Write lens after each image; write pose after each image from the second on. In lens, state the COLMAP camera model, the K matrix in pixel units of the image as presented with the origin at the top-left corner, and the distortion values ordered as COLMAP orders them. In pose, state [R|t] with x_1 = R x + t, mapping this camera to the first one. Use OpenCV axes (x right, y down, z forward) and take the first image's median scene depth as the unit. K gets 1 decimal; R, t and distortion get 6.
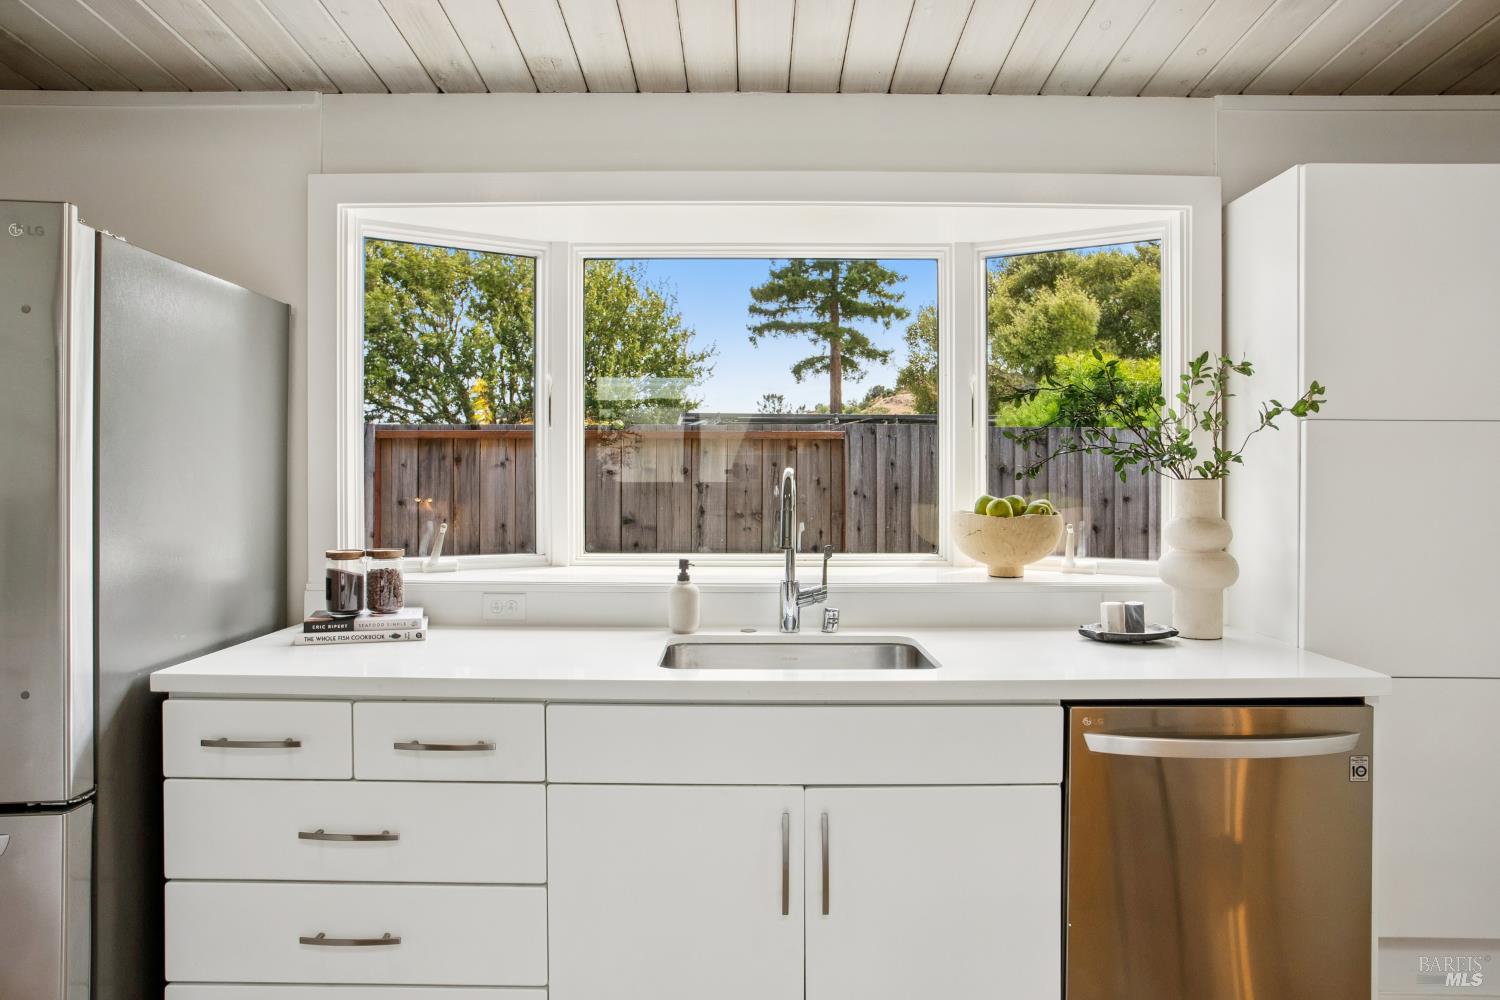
lens RADIAL K [[875.8, 0, 776.2], [0, 875.8, 470.8], [0, 0, 1]] dist [-0.048041, 0.000555]
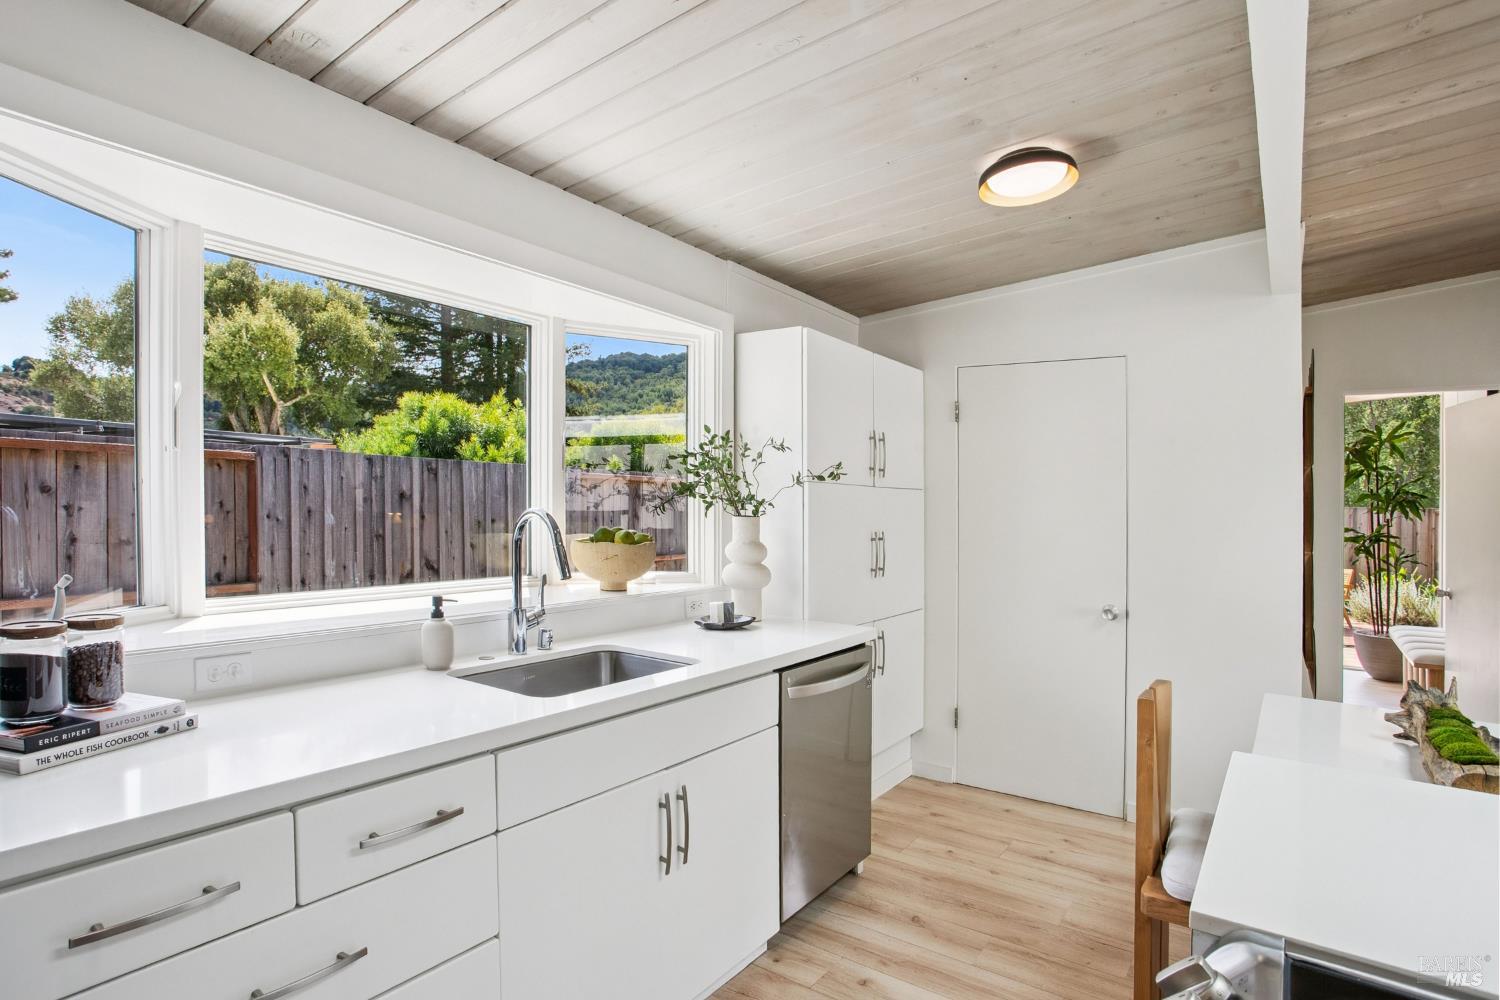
lens RADIAL K [[742.0, 0, 749.9], [0, 742.0, 490.0], [0, 0, 1]] dist [-0.020992, 0.006086]
pose [[0.620881, 0.030065, 0.783328, -0.488382], [-0.029751, 0.999448, -0.014778, -0.017070], [-0.783340, -0.014129, 0.621433, 0.165482]]
